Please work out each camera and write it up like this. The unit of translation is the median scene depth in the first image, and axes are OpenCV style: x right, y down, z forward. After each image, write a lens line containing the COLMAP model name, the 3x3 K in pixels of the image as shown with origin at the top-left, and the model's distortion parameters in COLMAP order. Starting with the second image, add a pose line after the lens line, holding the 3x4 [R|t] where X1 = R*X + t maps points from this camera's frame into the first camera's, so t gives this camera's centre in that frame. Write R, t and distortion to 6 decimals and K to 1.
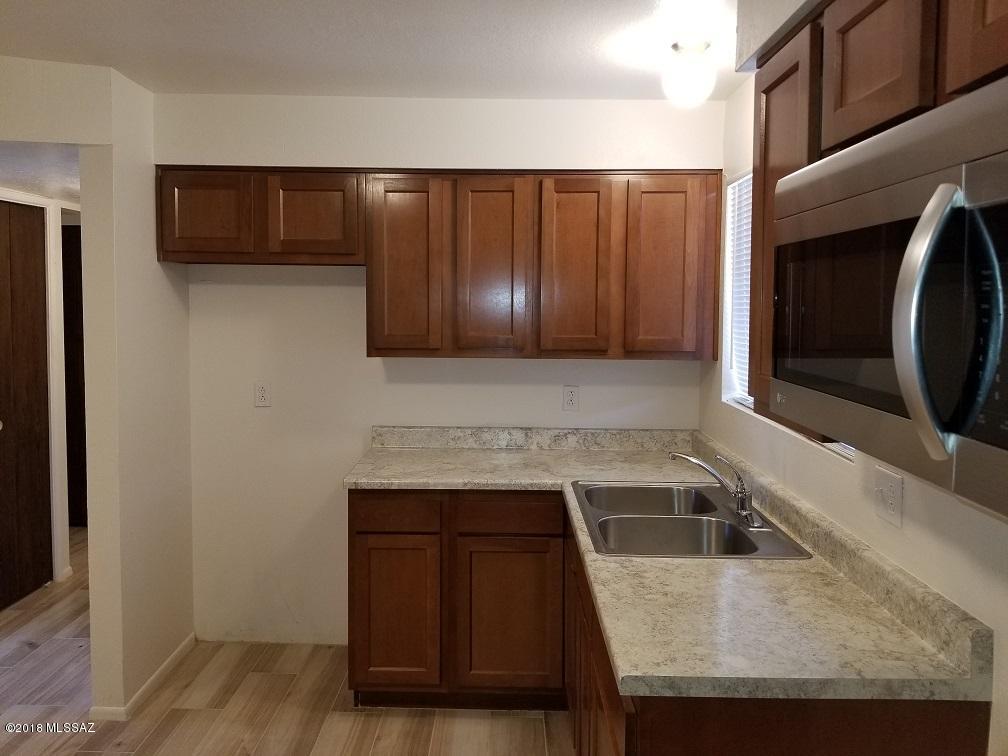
lens RADIAL K [[794.3, 0, 504.9], [0, 794.3, 332.1], [0, 0, 1]] dist [0.022502, -0.011706]
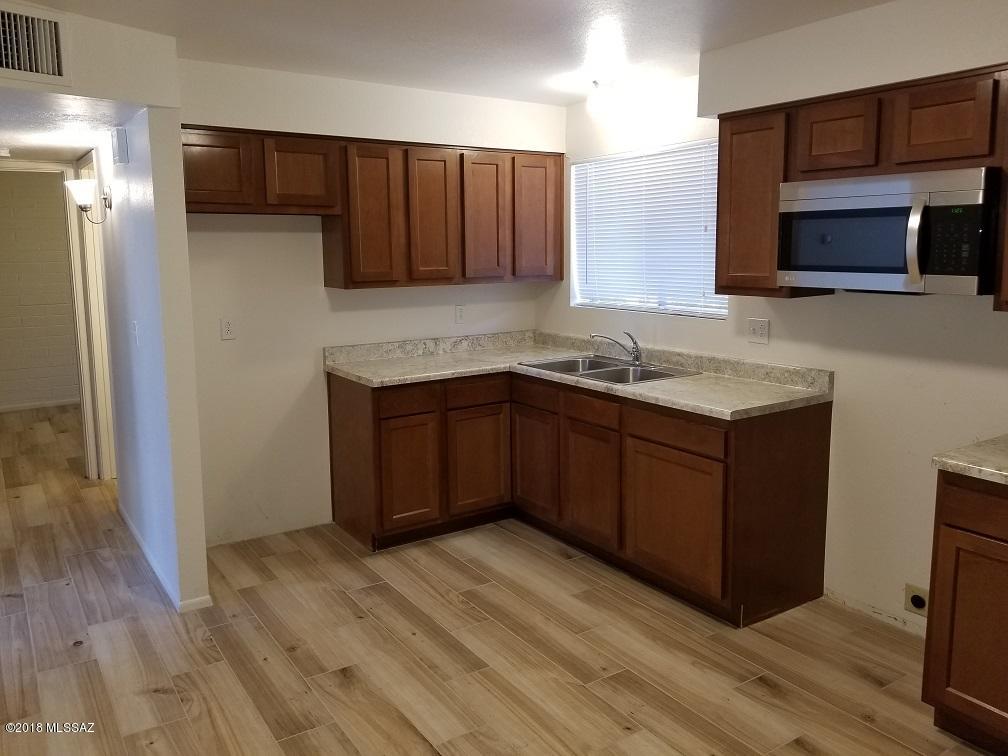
lens RADIAL K [[751.1, 0, 502.3], [0, 751.1, 338.4], [0, 0, 1]] dist [0.003399, -0.000929]
pose [[0.818349, -0.085706, 0.568295, -0.663115], [0.044055, 0.995264, 0.086658, 0.016678], [-0.573031, -0.045880, 0.818249, -0.120960]]
